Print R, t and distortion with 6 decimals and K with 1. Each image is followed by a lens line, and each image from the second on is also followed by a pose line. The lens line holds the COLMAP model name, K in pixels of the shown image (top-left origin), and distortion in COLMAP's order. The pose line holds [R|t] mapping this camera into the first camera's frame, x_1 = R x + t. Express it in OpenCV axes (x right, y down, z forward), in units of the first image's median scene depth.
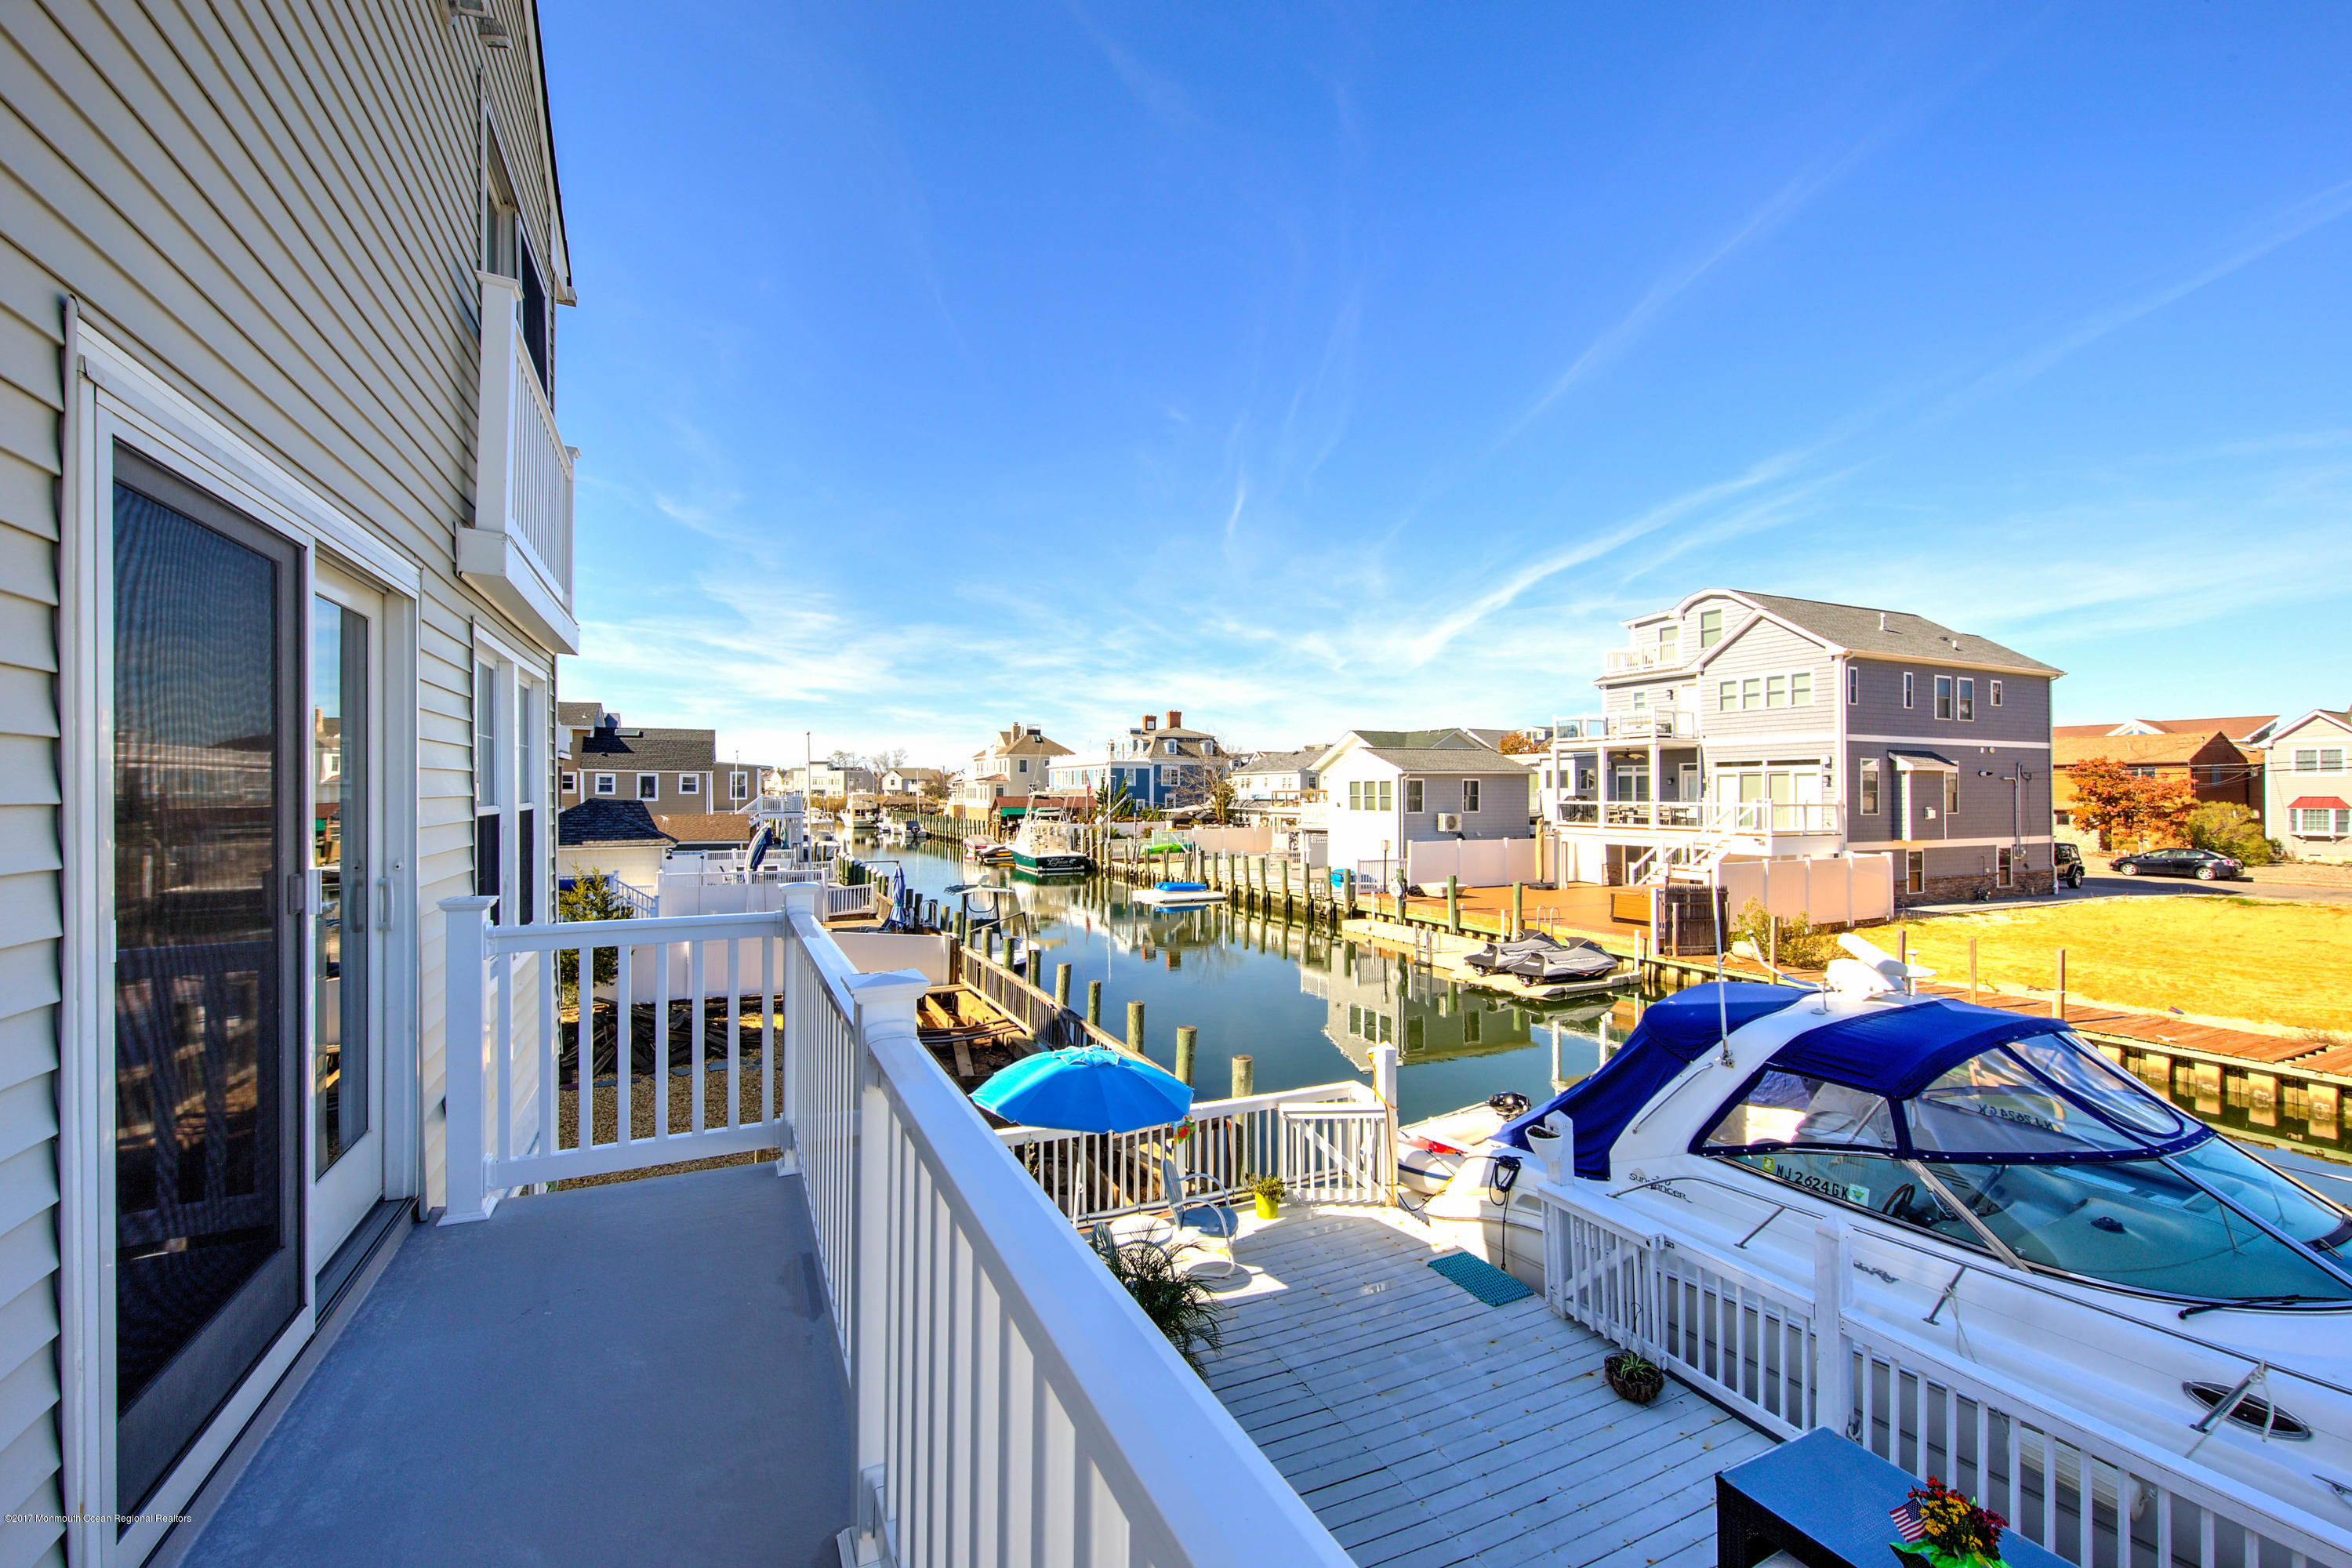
lens RADIAL K [[935.8, 0, 1158.8], [0, 935.8, 791.9], [0, 0, 1]] dist [0.019751, -0.009174]
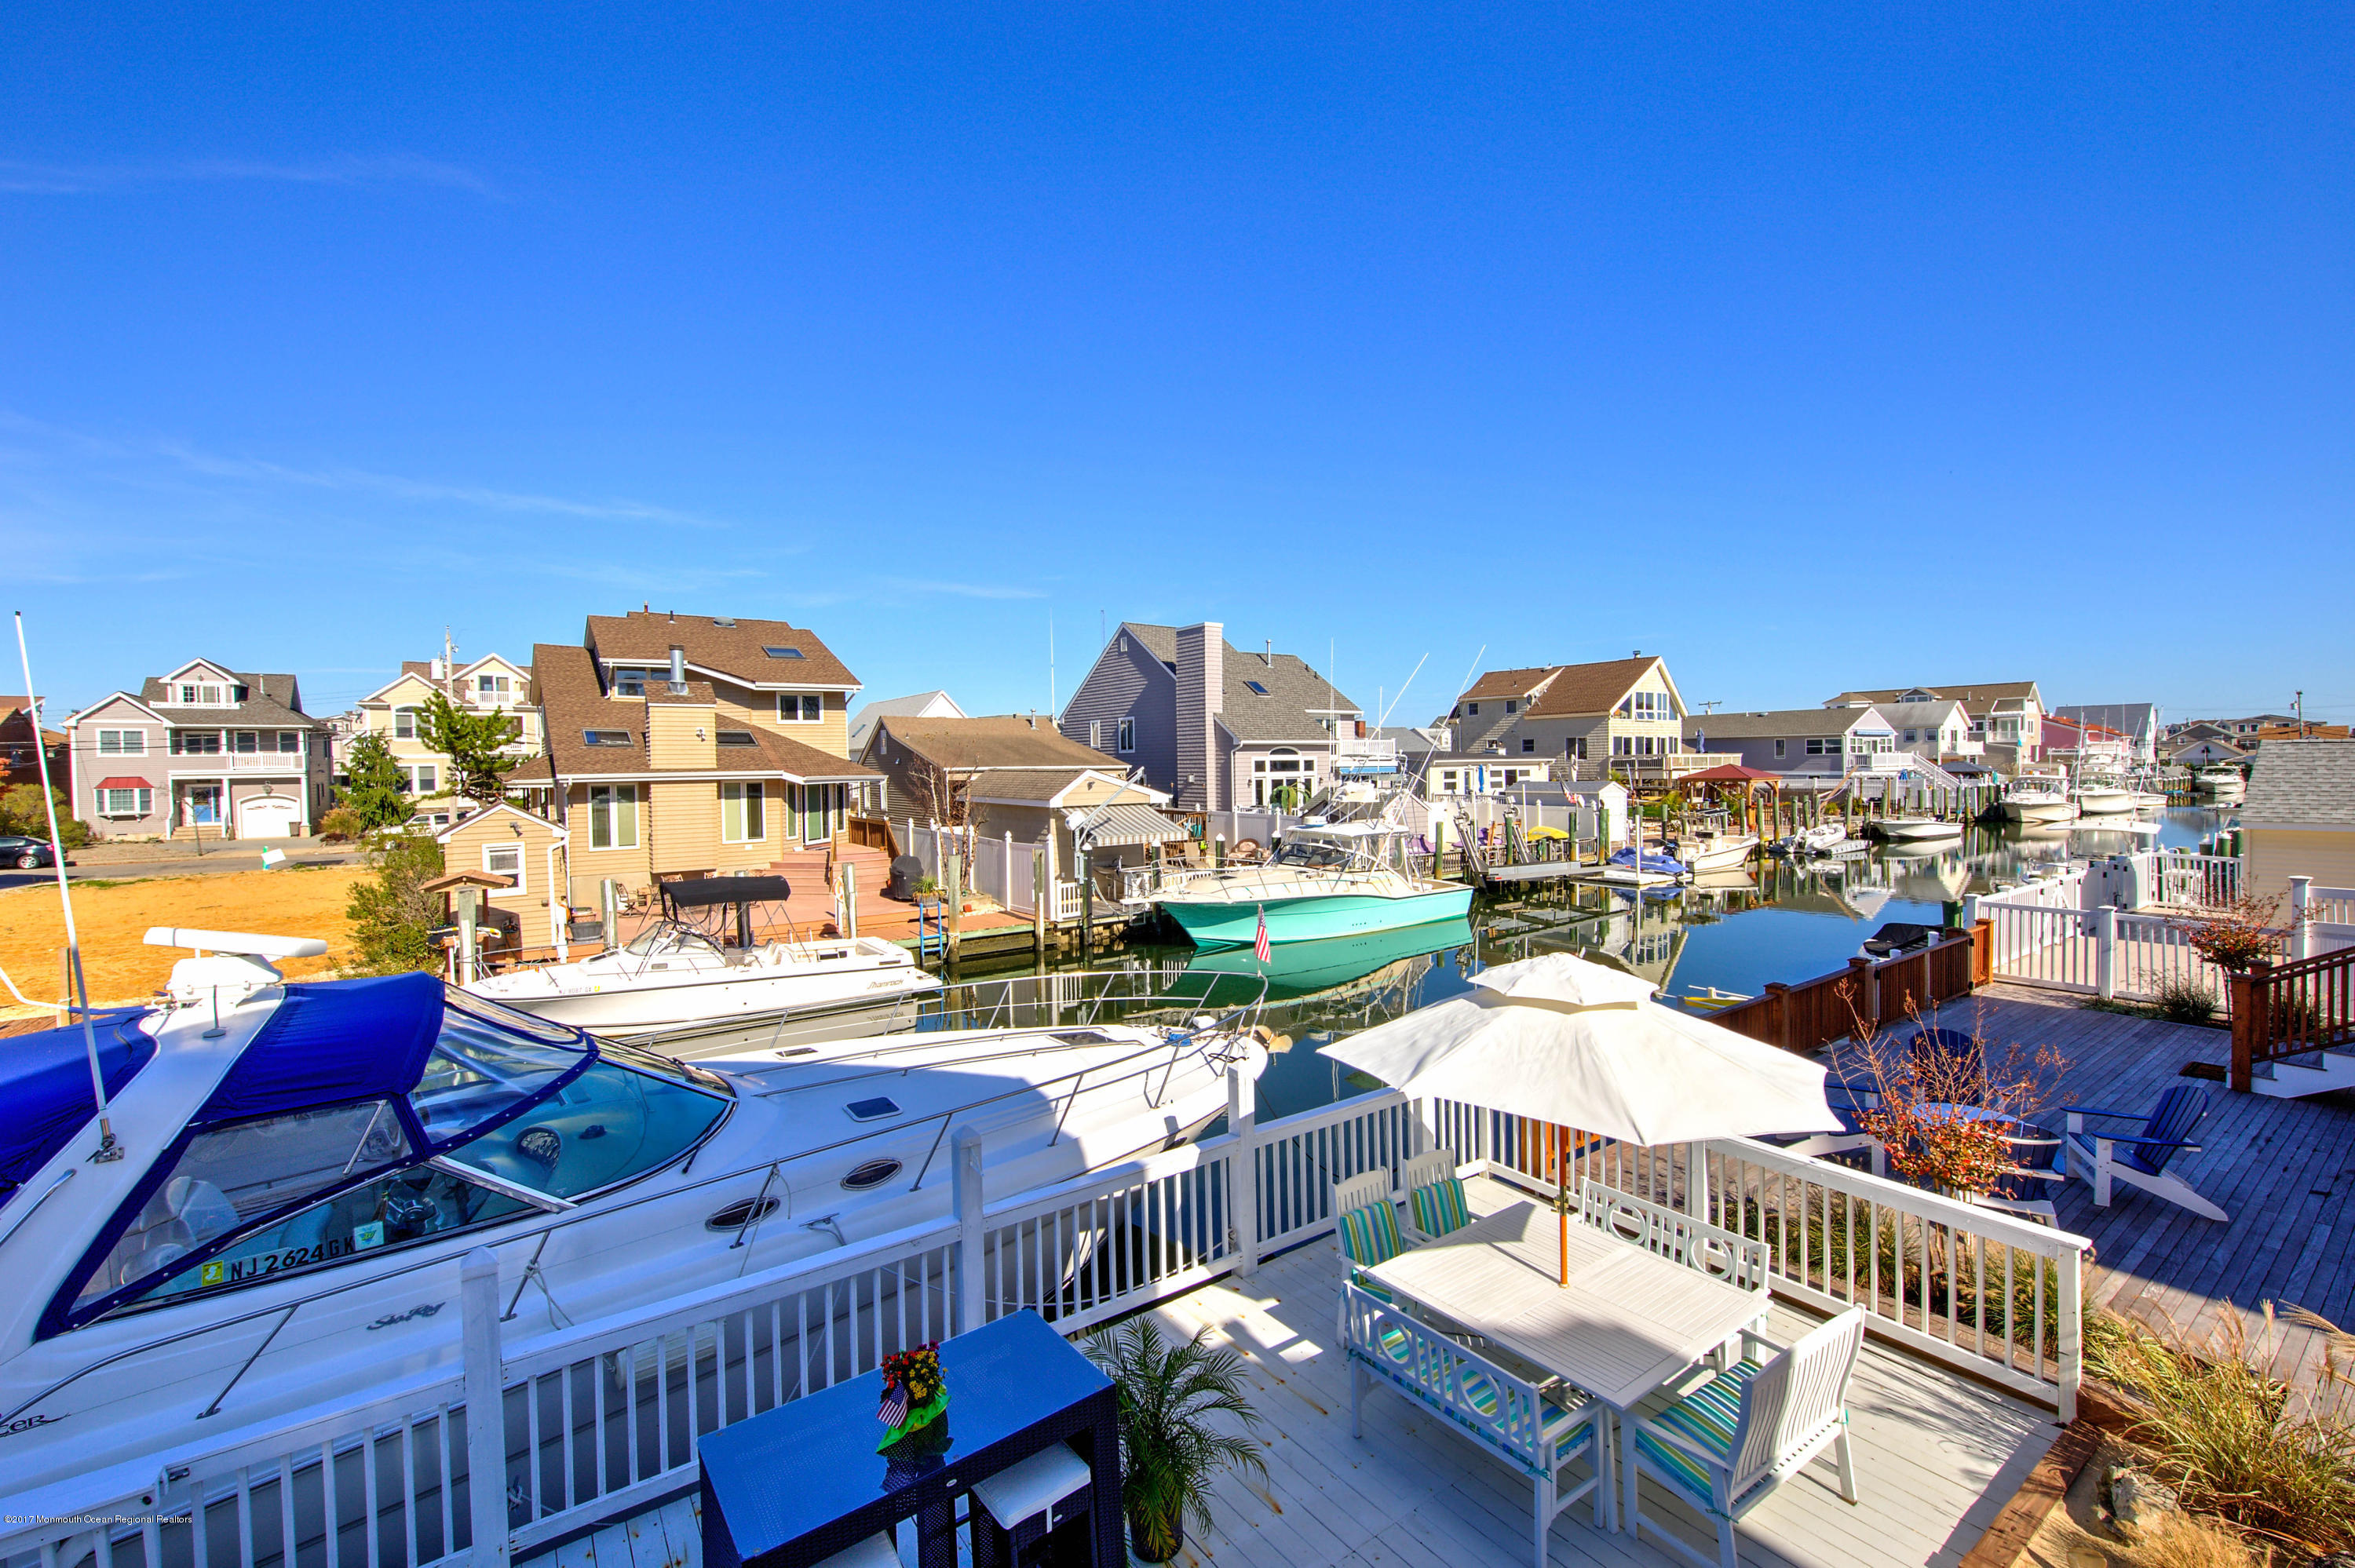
lens RADIAL K [[964.1, 0, 1168.9], [0, 964.1, 788.3], [0, 0, 1]] dist [0.016570, -0.008180]
pose [[-0.181519, -0.022045, 0.983140, -0.036101], [0.013963, 0.999590, 0.024992, 0.009797], [-0.983288, 0.018264, -0.181137, 0.108386]]
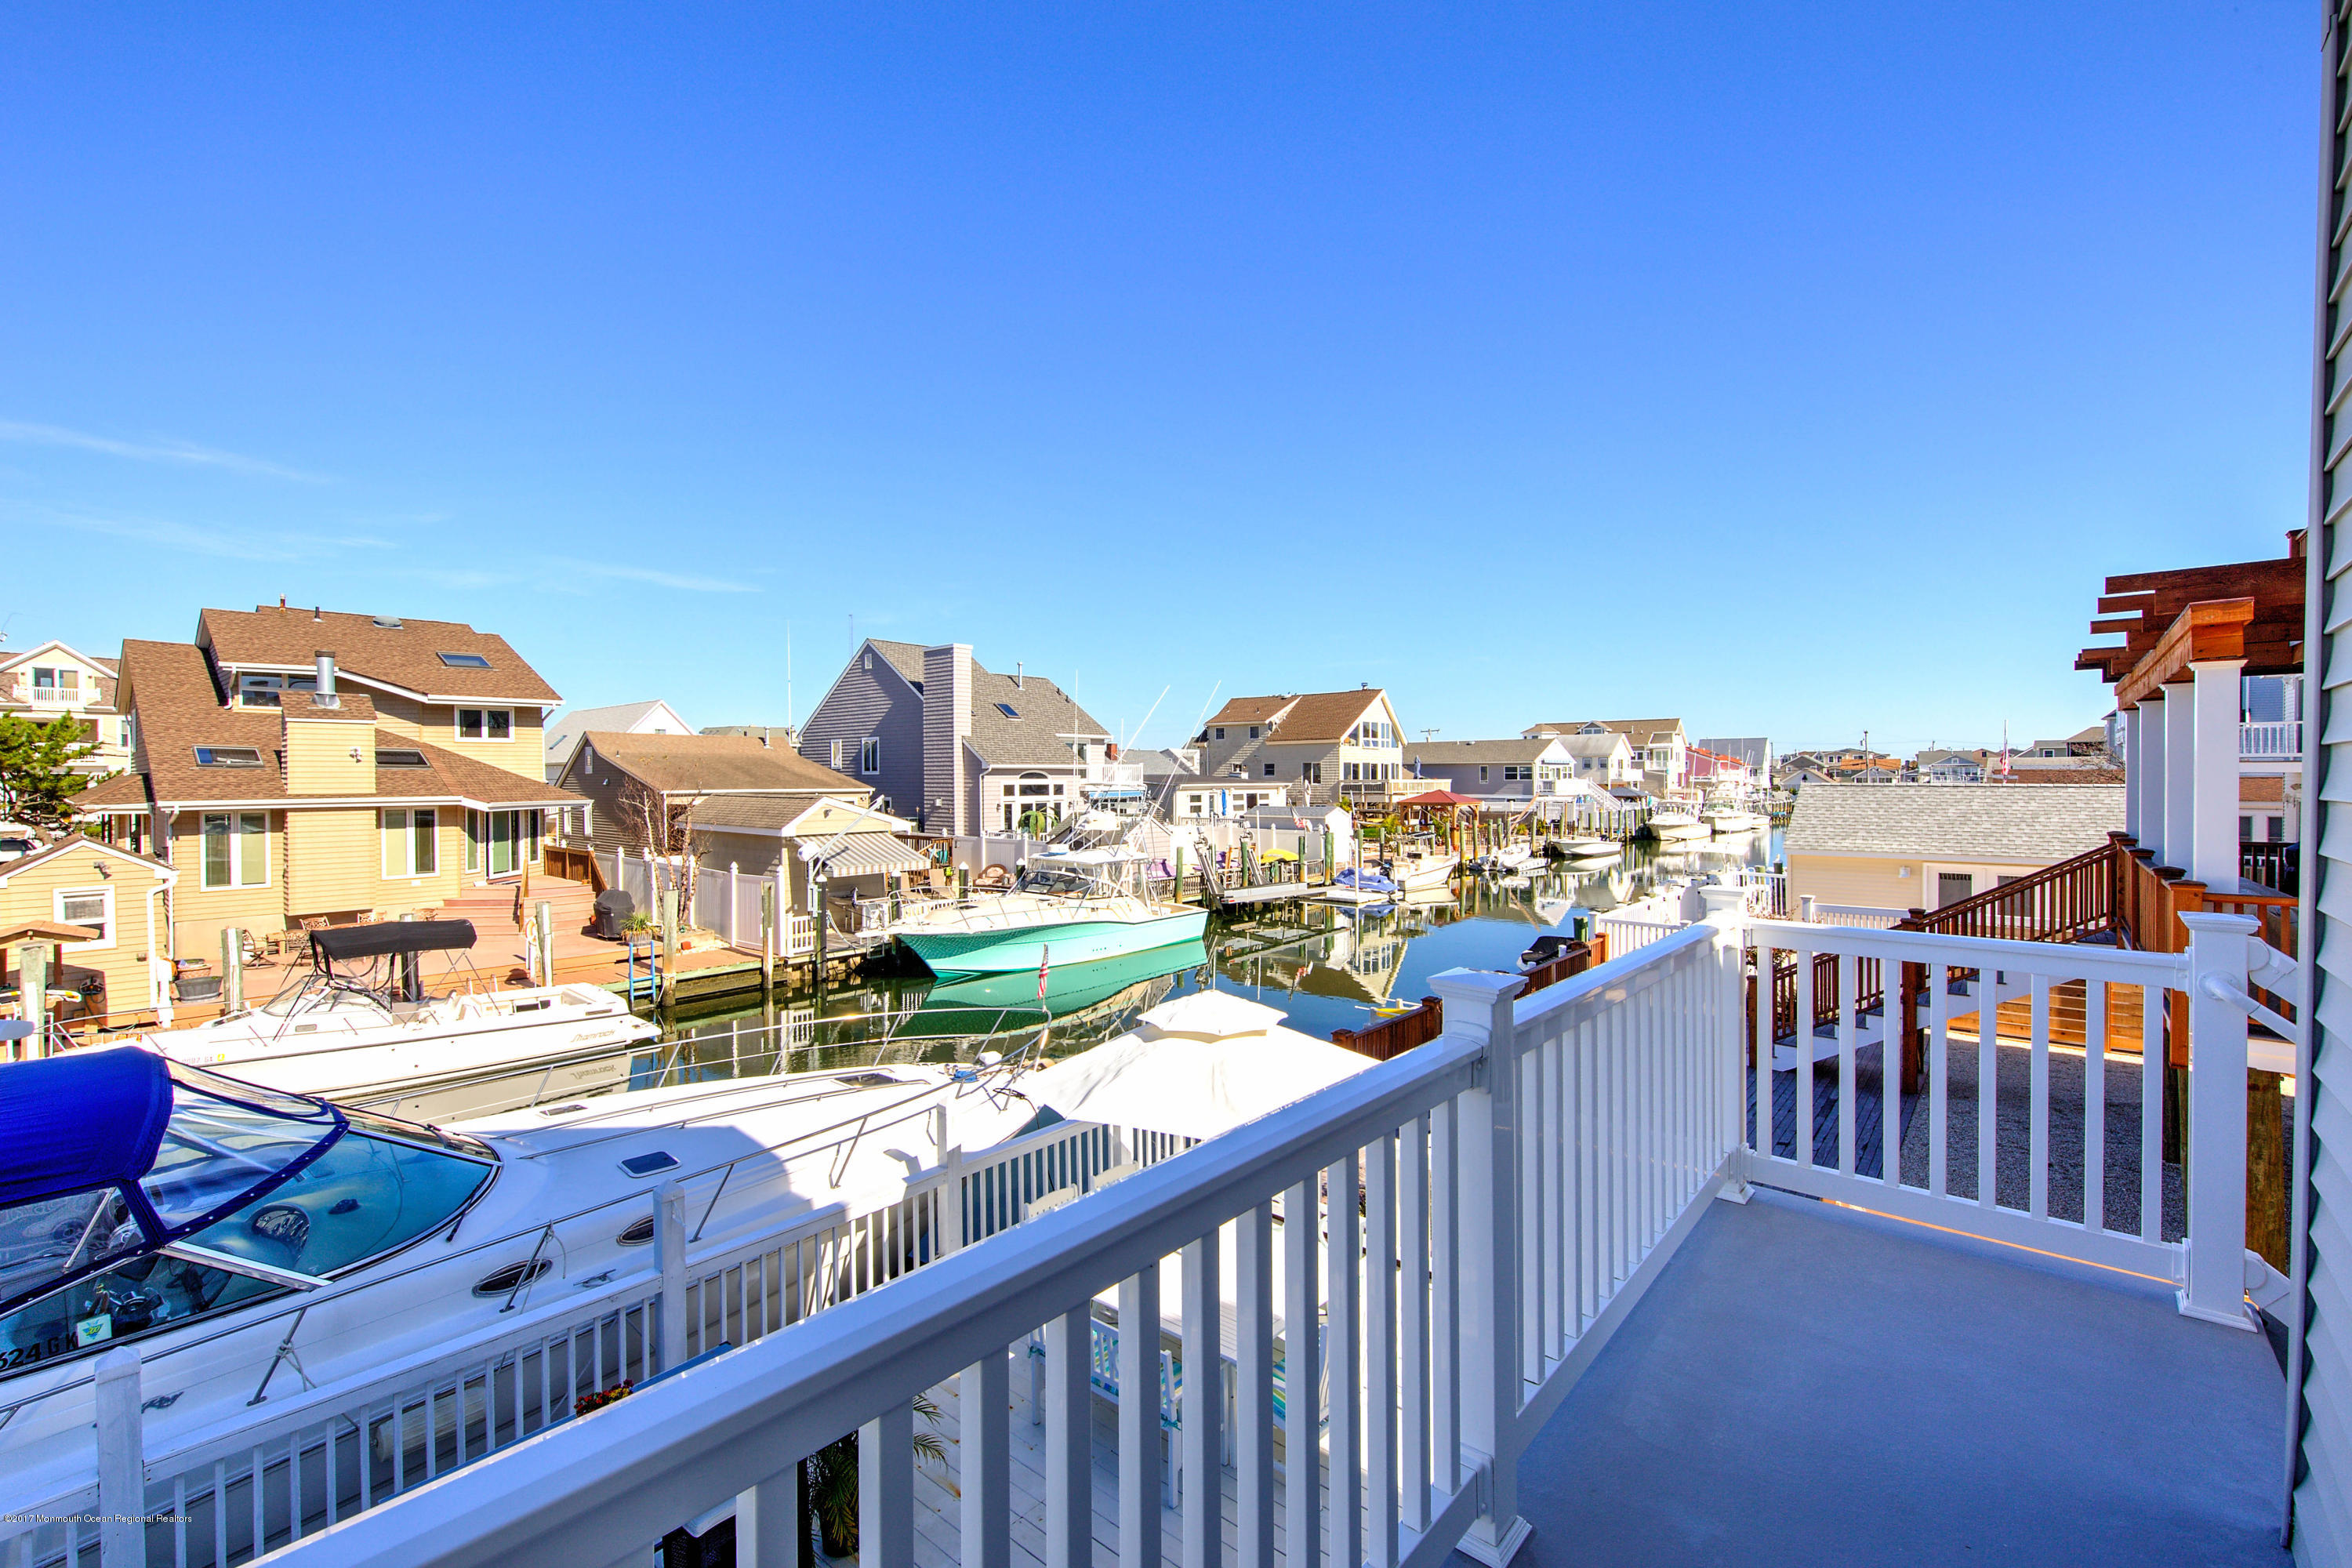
lens RADIAL K [[986.1, 0, 1160.5], [0, 986.1, 786.2], [0, 0, 1]] dist [0.015682, -0.008071]
pose [[-0.407026, -0.006454, 0.913394, -0.071679], [0.003956, 0.999953, 0.008829, -0.002648], [-0.913408, 0.007207, -0.406982, 0.104497]]
